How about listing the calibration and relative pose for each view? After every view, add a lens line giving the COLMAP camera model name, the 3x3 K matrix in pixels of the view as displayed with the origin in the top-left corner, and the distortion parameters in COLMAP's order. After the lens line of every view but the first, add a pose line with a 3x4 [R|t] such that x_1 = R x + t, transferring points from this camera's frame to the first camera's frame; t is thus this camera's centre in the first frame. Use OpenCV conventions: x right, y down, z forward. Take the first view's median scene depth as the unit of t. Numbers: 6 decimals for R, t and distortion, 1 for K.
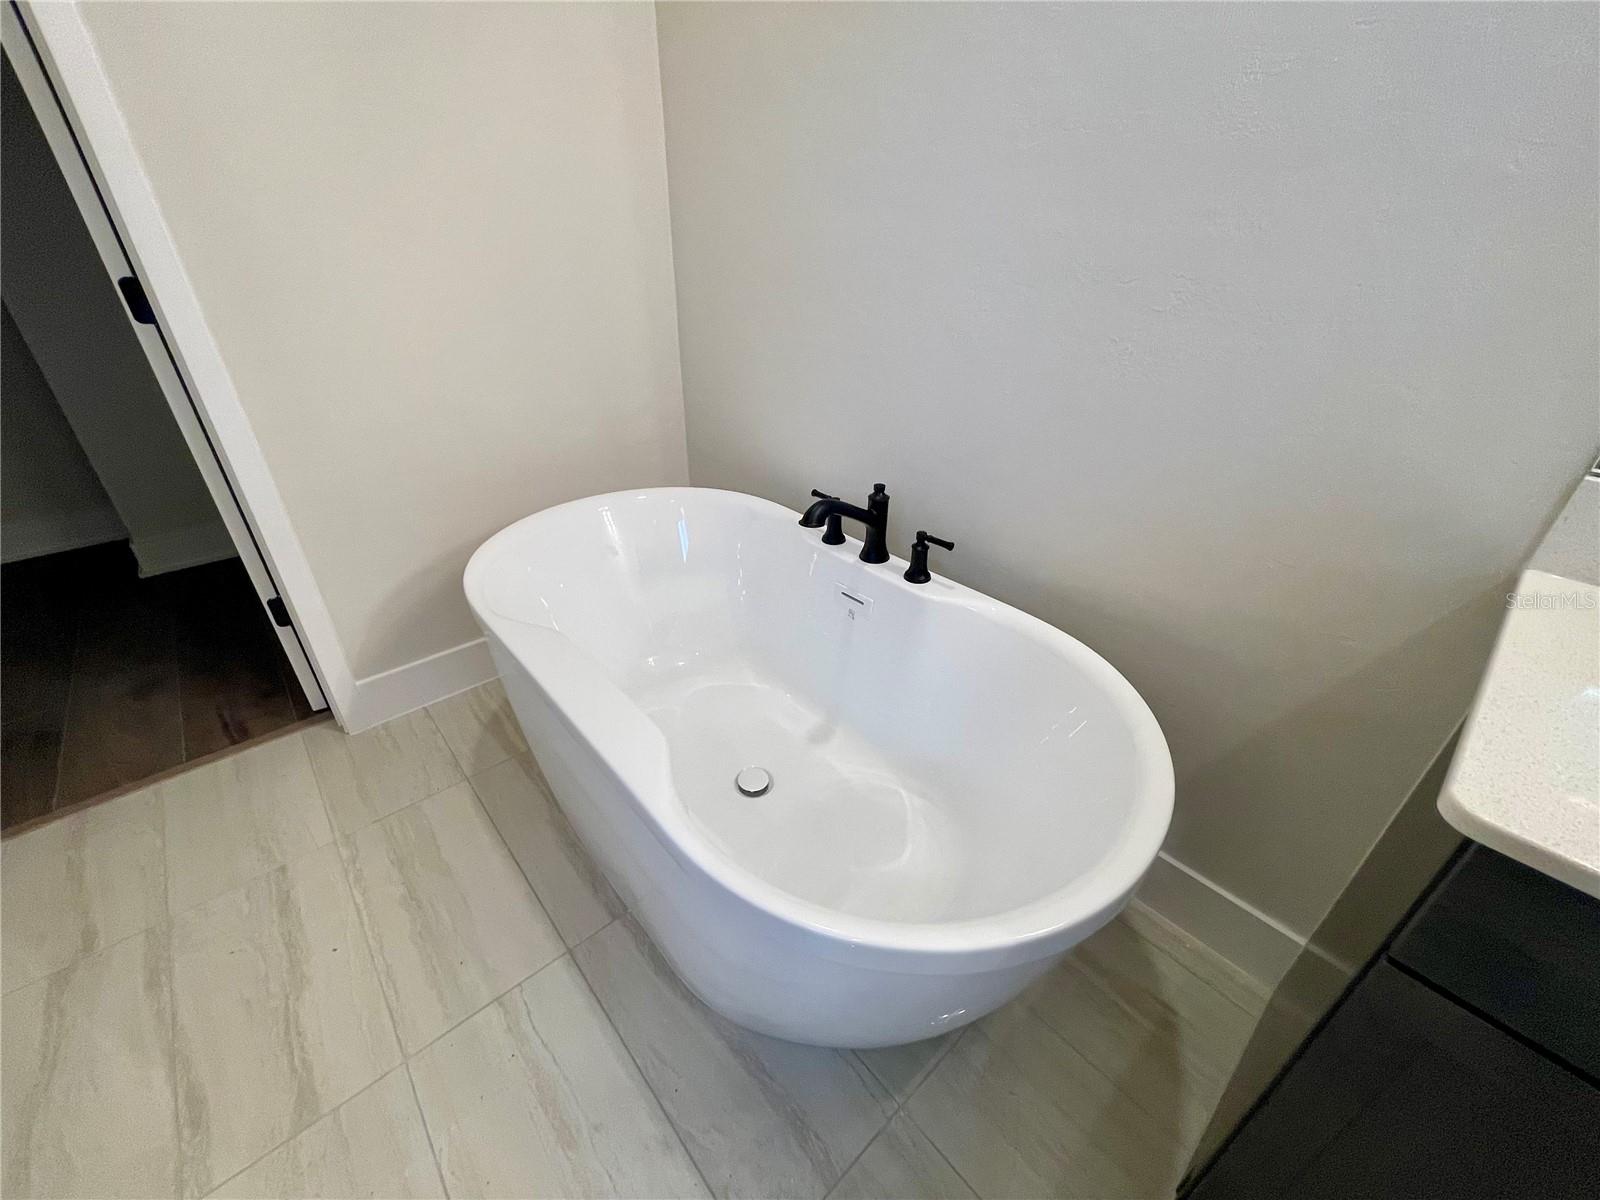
lens RADIAL K [[642.8, 0, 794.5], [0, 642.8, 574.7], [0, 0, 1]] dist [-0.012245, 0.000245]
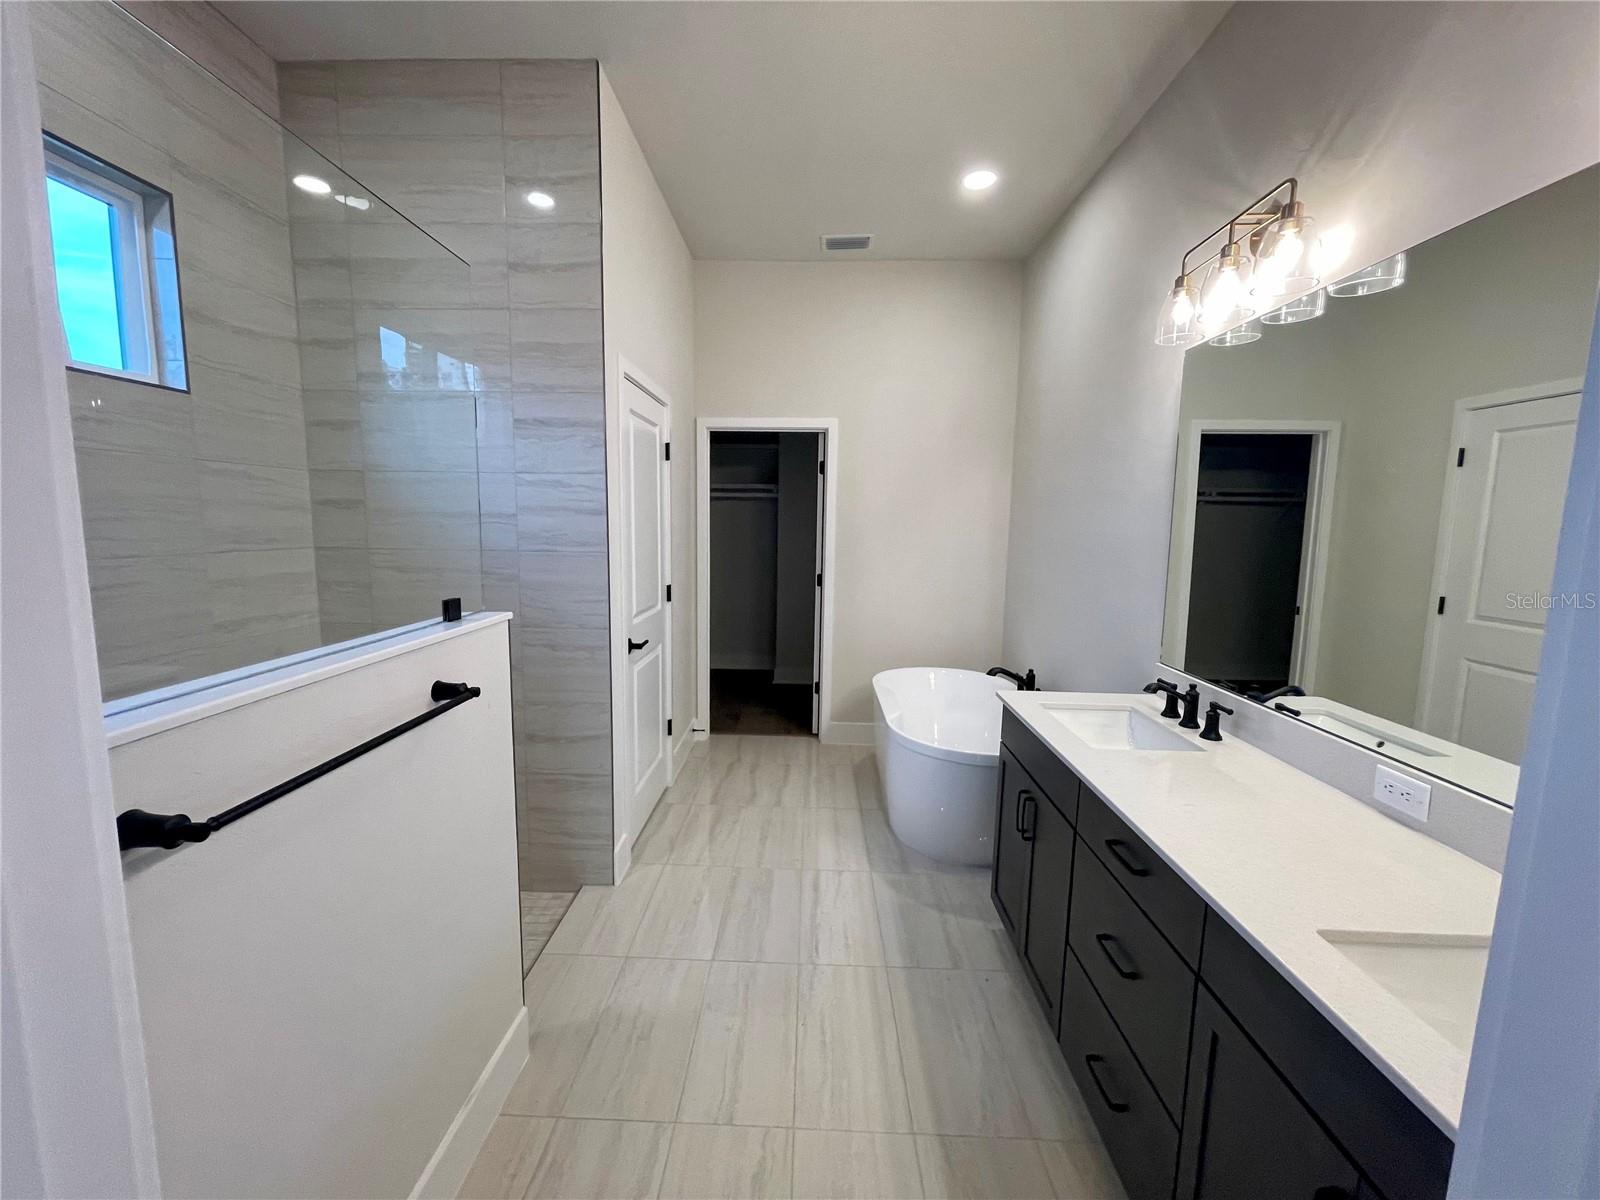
lens RADIAL K [[642.8, 0, 798.7], [0, 642.8, 602.0], [0, 0, 1]] dist [-0.012245, 0.000245]
pose [[0.733178, 0.077838, -0.675567, 0.934133], [-0.342152, 0.900750, -0.267547, 0.483929], [0.587692, 0.427306, 0.687042, -1.058700]]
